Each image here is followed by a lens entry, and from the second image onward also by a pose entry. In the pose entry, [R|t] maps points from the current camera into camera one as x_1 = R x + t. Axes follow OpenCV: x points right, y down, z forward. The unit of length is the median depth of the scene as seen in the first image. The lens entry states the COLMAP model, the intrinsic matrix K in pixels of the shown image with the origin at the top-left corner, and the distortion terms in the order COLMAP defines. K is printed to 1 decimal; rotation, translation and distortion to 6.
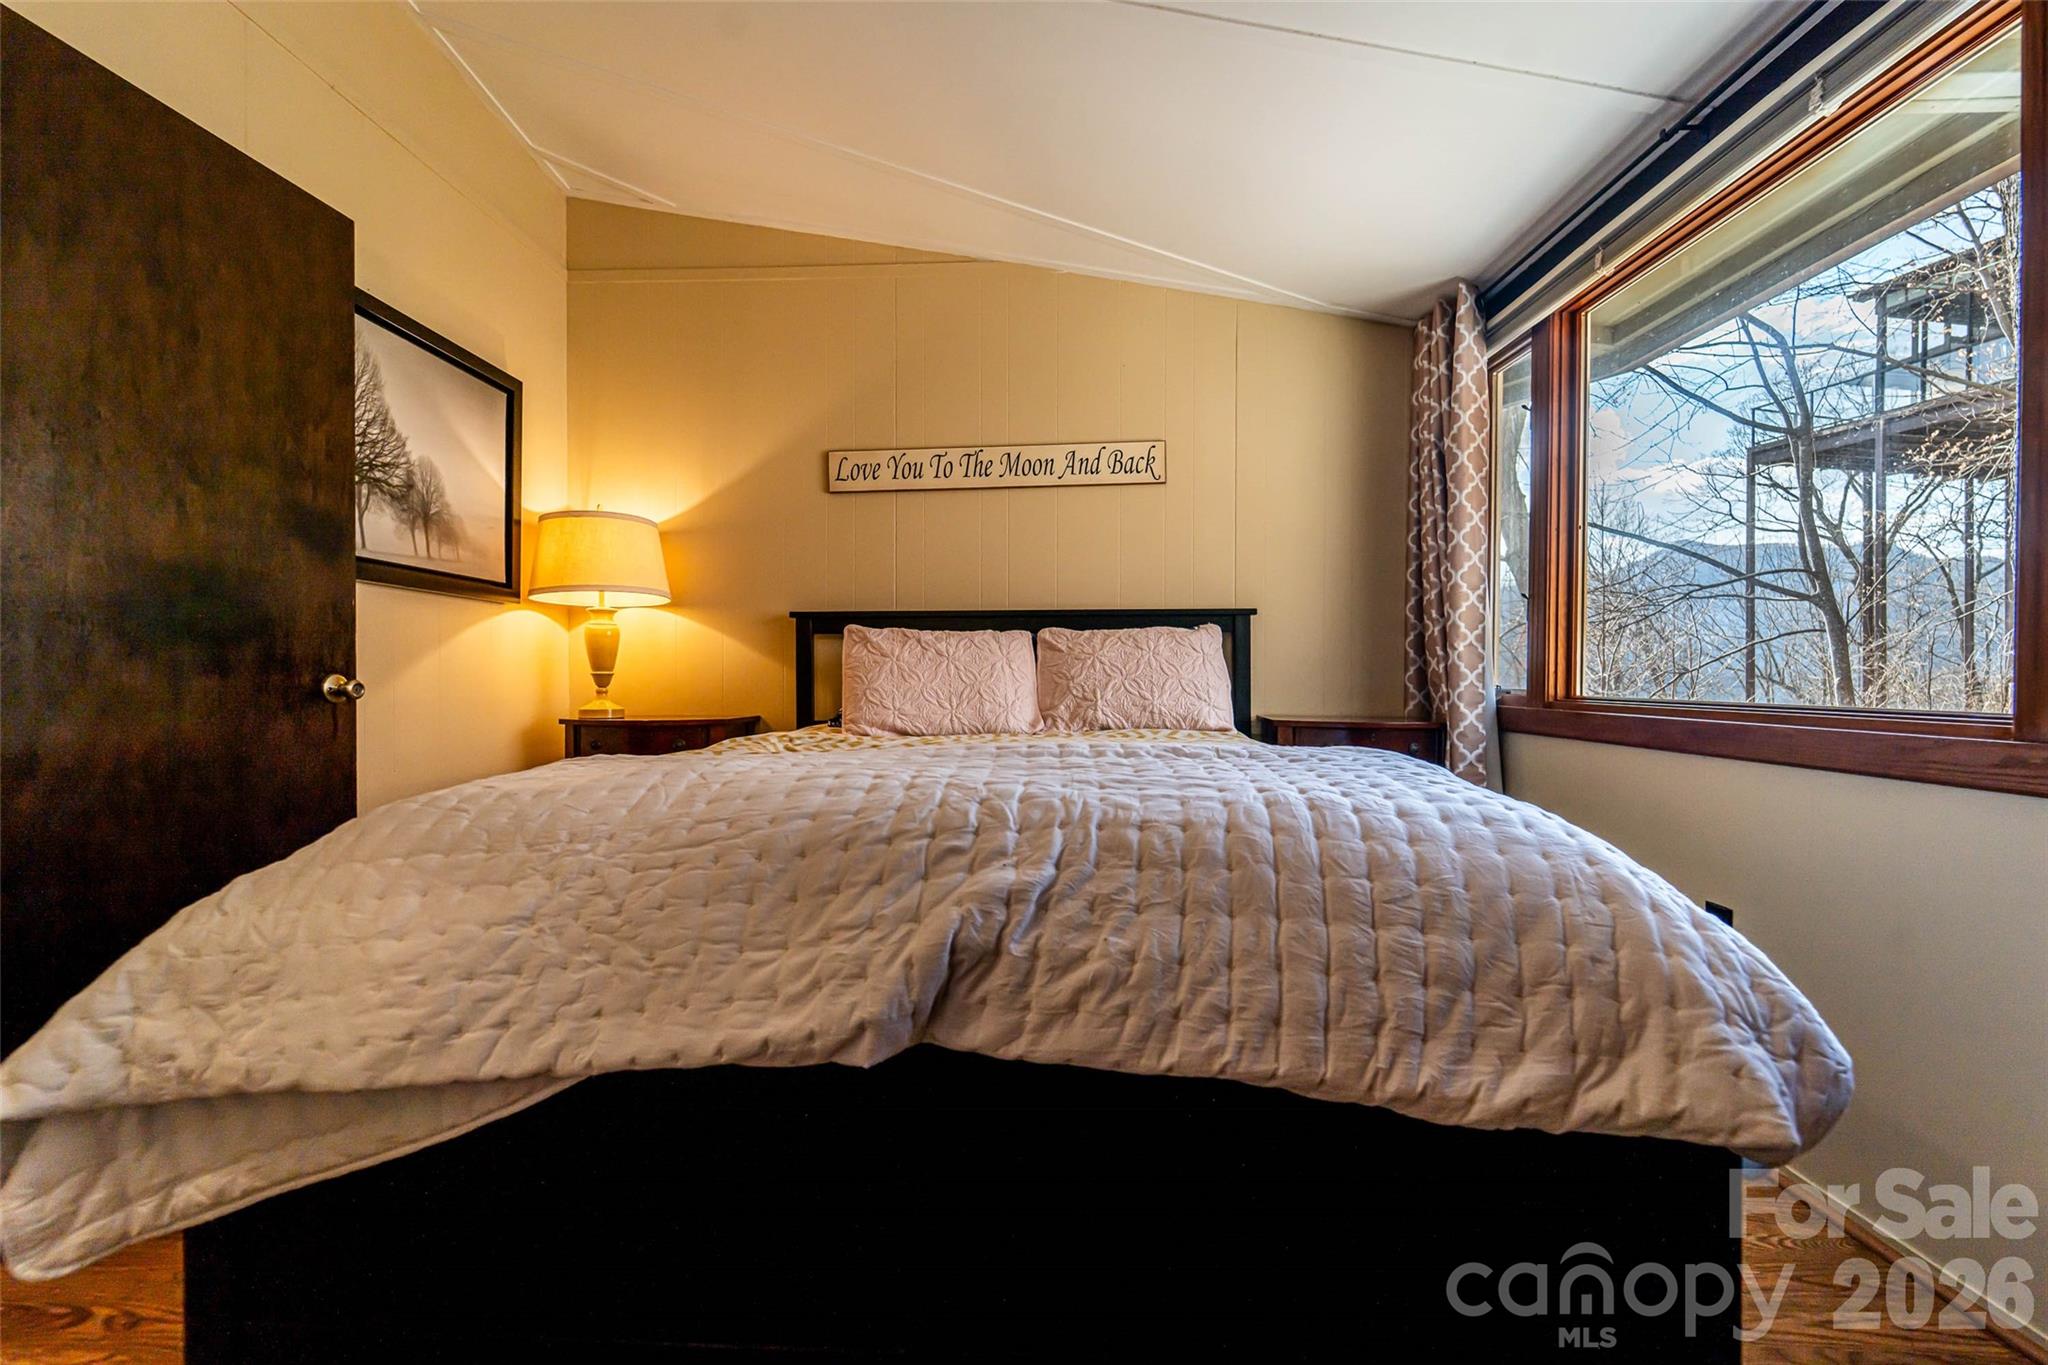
lens RADIAL K [[818.8, 0, 1013.5], [0, 818.8, 680.6], [0, 0, 1]] dist [0.003239, -0.002781]
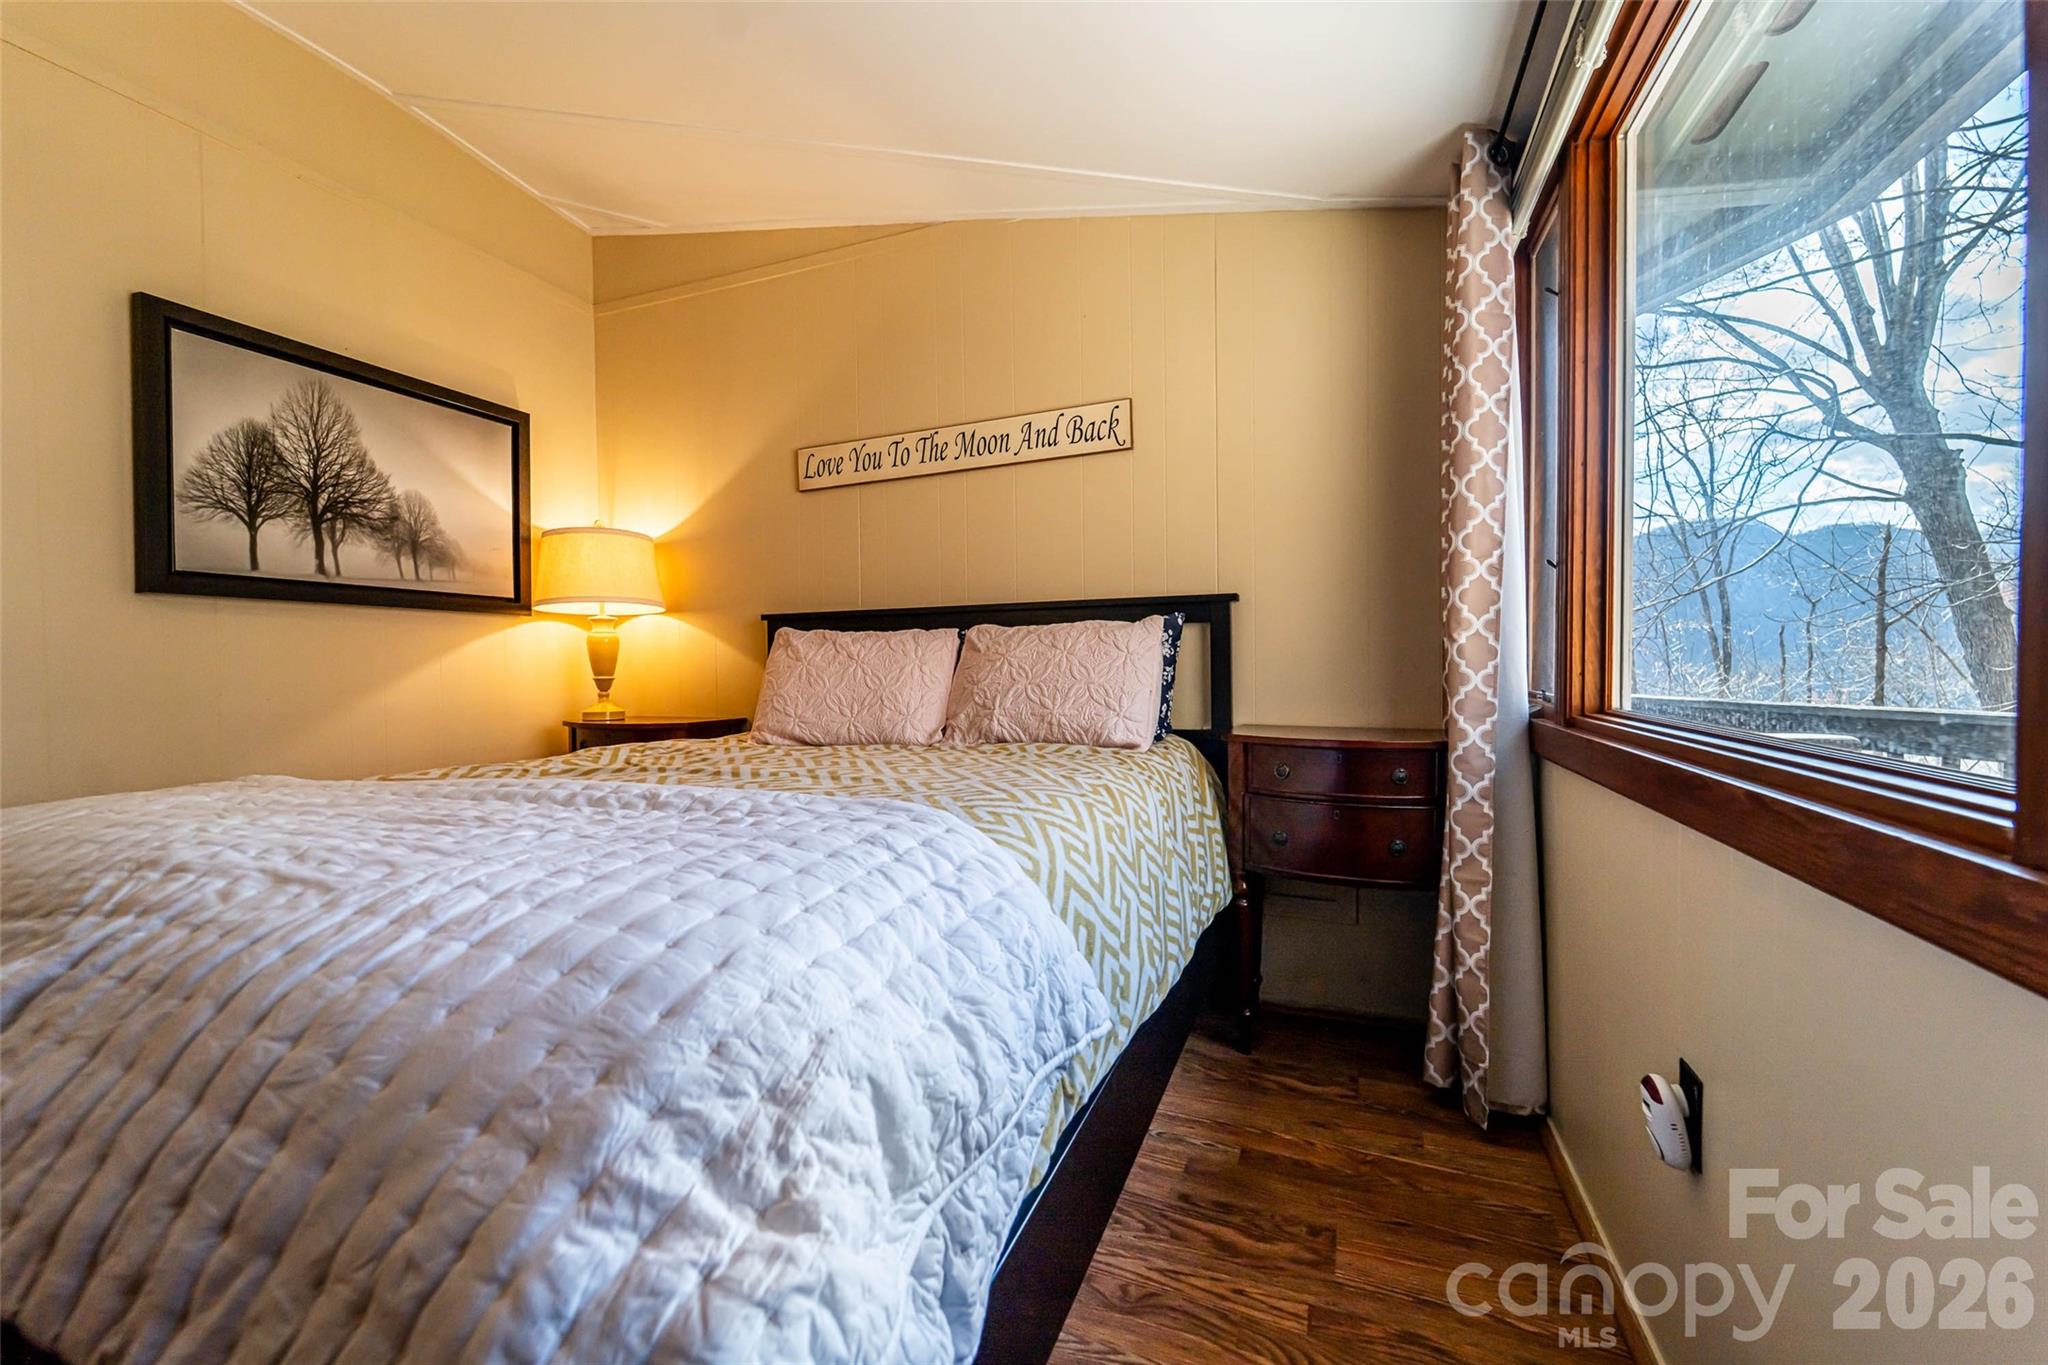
lens RADIAL K [[818.8, 0, 1021.0], [0, 818.8, 676.6], [0, 0, 1]] dist [0.003239, -0.002781]
pose [[0.944650, -0.006020, -0.328025, 0.374569], [0.009794, 0.999903, 0.009854, -0.016385], [0.327934, -0.012521, 0.944618, 0.171185]]
